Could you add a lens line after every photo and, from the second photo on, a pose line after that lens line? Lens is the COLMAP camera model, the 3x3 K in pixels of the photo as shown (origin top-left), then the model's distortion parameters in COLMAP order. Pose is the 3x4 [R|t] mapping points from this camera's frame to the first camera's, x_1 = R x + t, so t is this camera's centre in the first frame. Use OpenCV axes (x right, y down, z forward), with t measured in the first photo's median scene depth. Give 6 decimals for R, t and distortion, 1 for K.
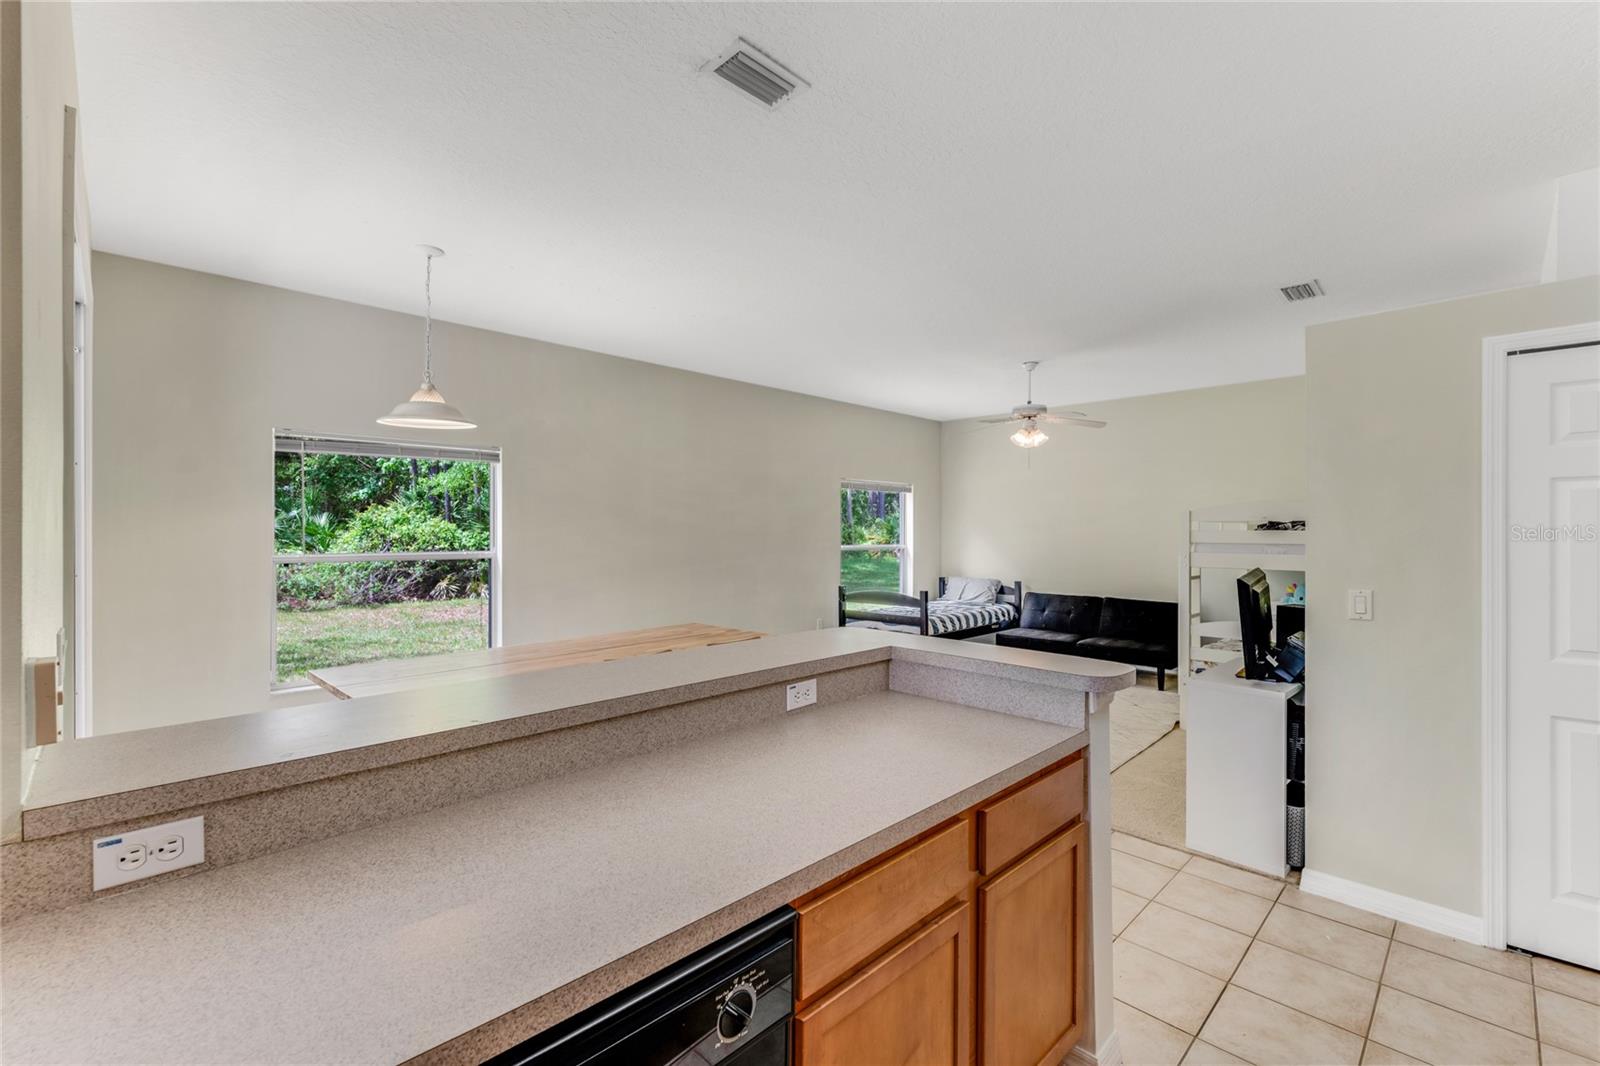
lens RADIAL K [[683.7, 0, 795.1], [0, 683.7, 530.7], [0, 0, 1]] dist [-0.003489, -0.000309]
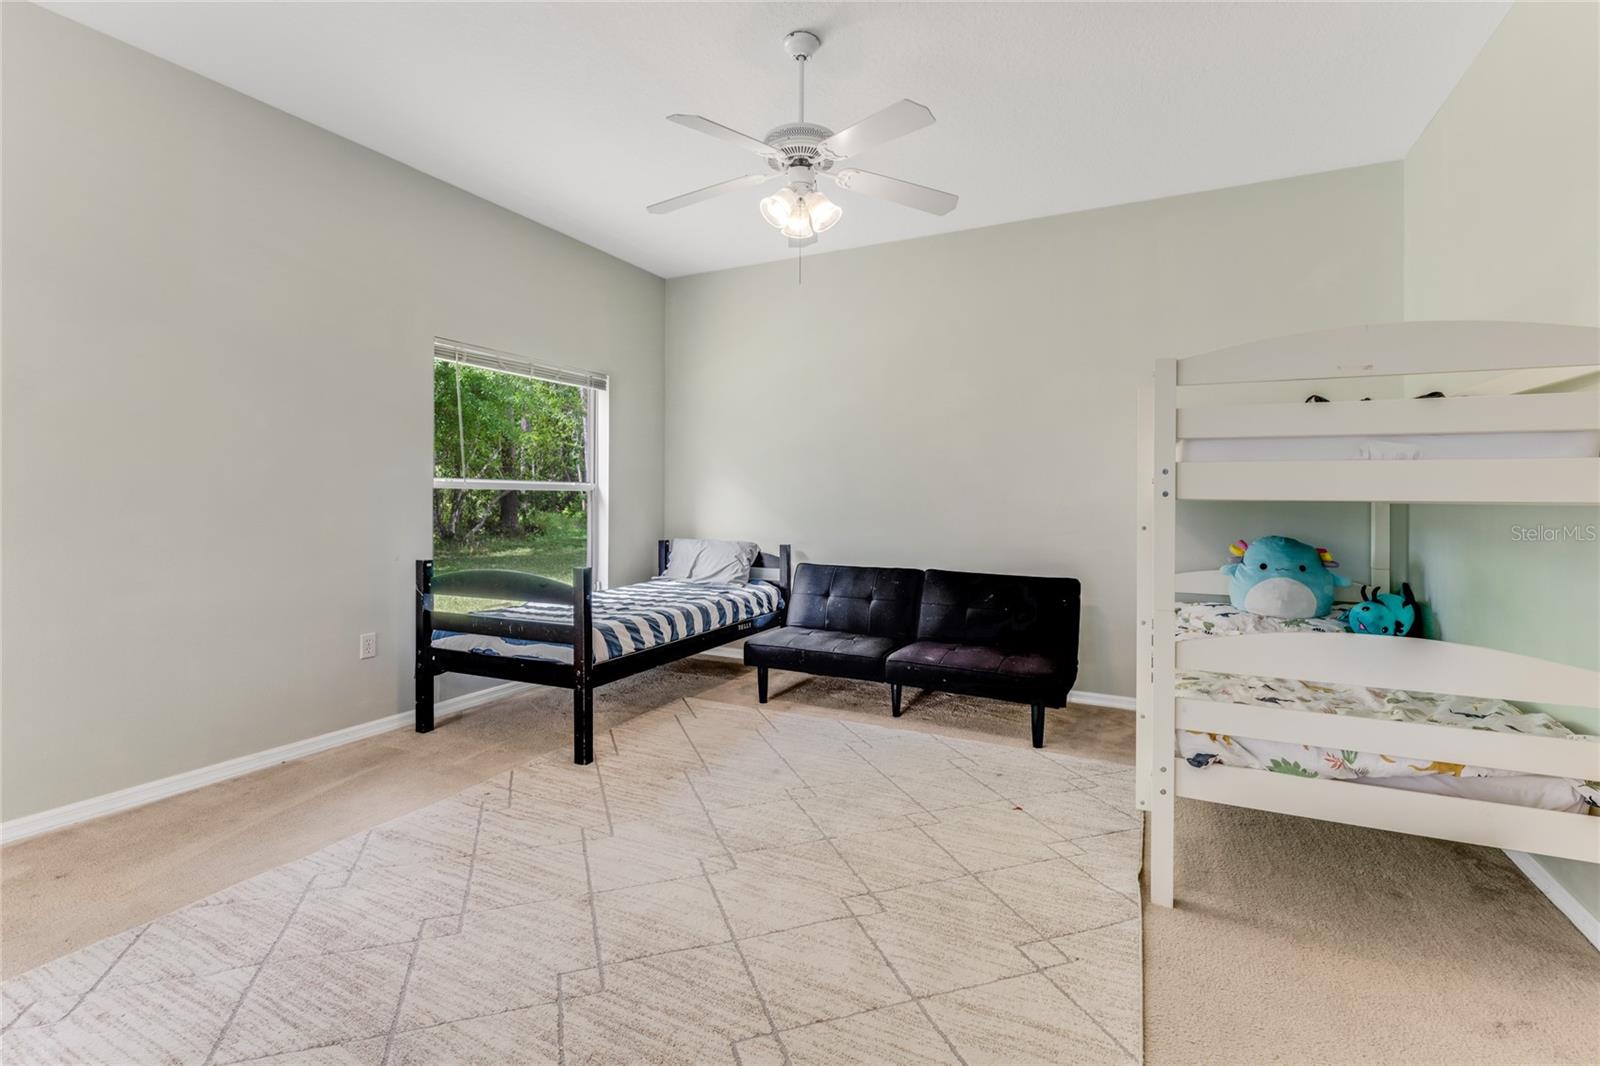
lens RADIAL K [[724.5, 0, 792.2], [0, 724.5, 491.6], [0, 0, 1]] dist [0.001309, -0.000892]
pose [[0.953247, 0.005992, 0.302134, 0.152279], [-0.004602, 0.999975, -0.005313, 0.033817], [-0.302158, 0.003674, 0.953251, 0.430391]]
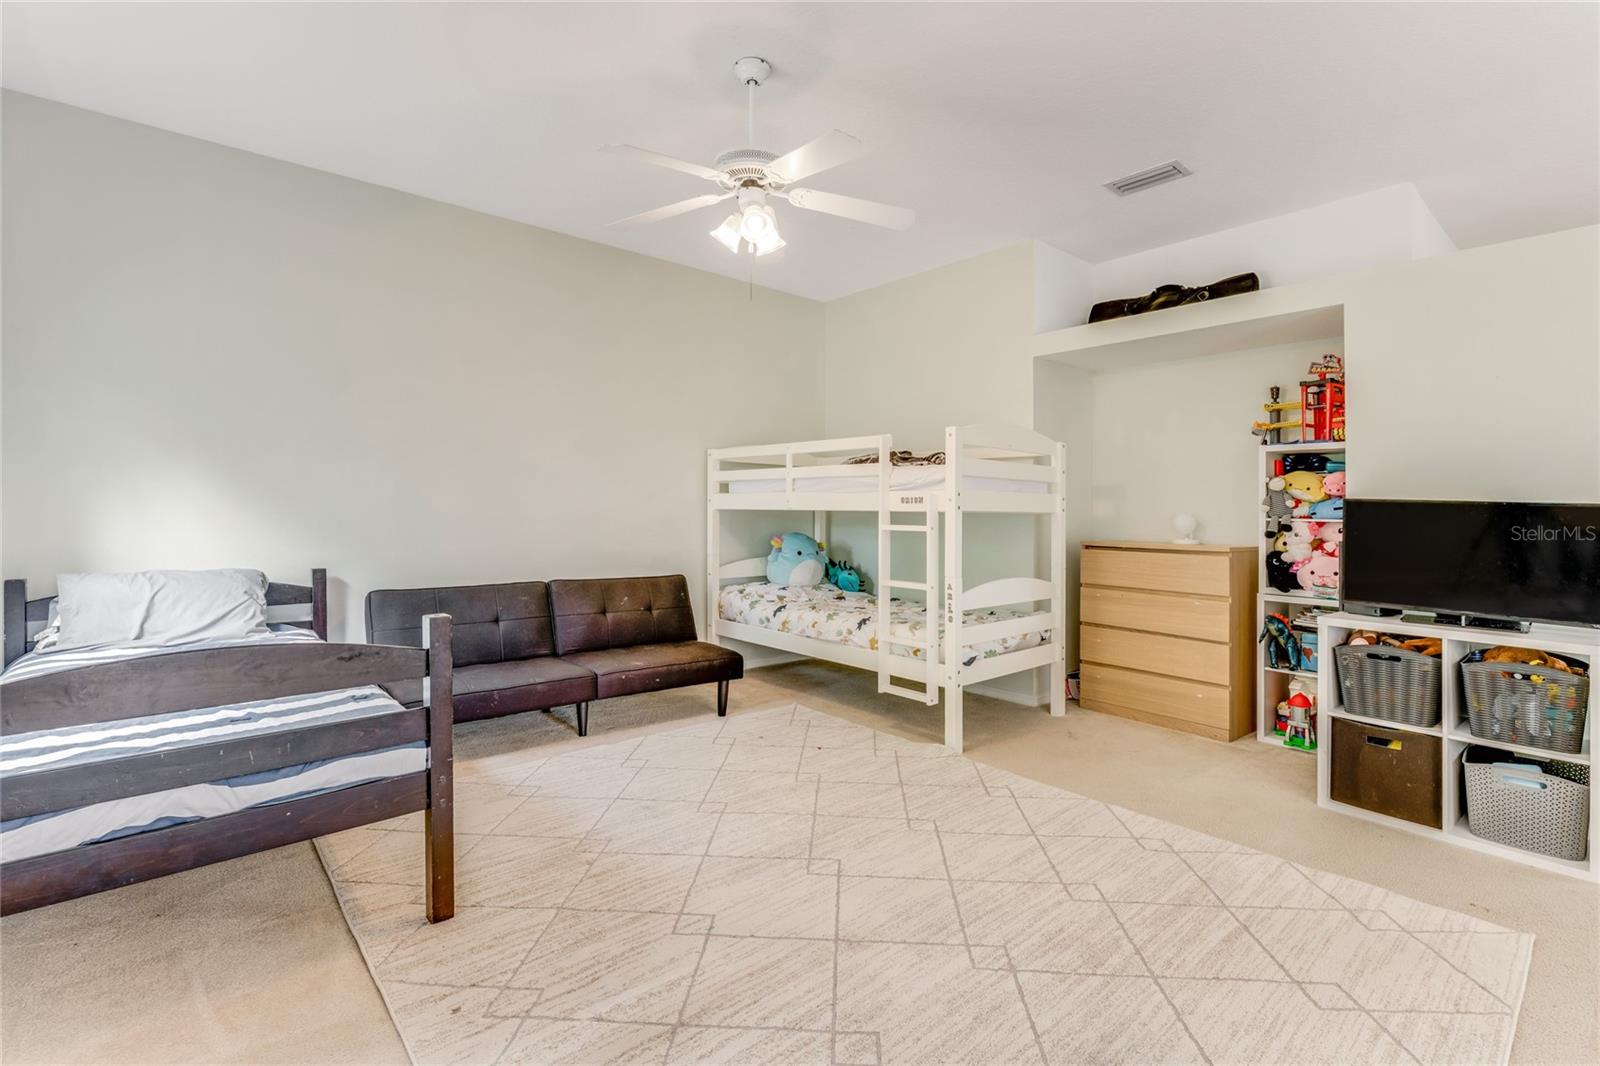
lens RADIAL K [[724.5, 0, 799.8], [0, 724.5, 518.2], [0, 0, 1]] dist [0.001309, -0.000892]
pose [[0.076588, -0.010851, 0.997004, -0.091801], [-0.015787, 0.999802, 0.012095, 0.035967], [-0.996938, -0.016666, 0.076401, 0.717998]]
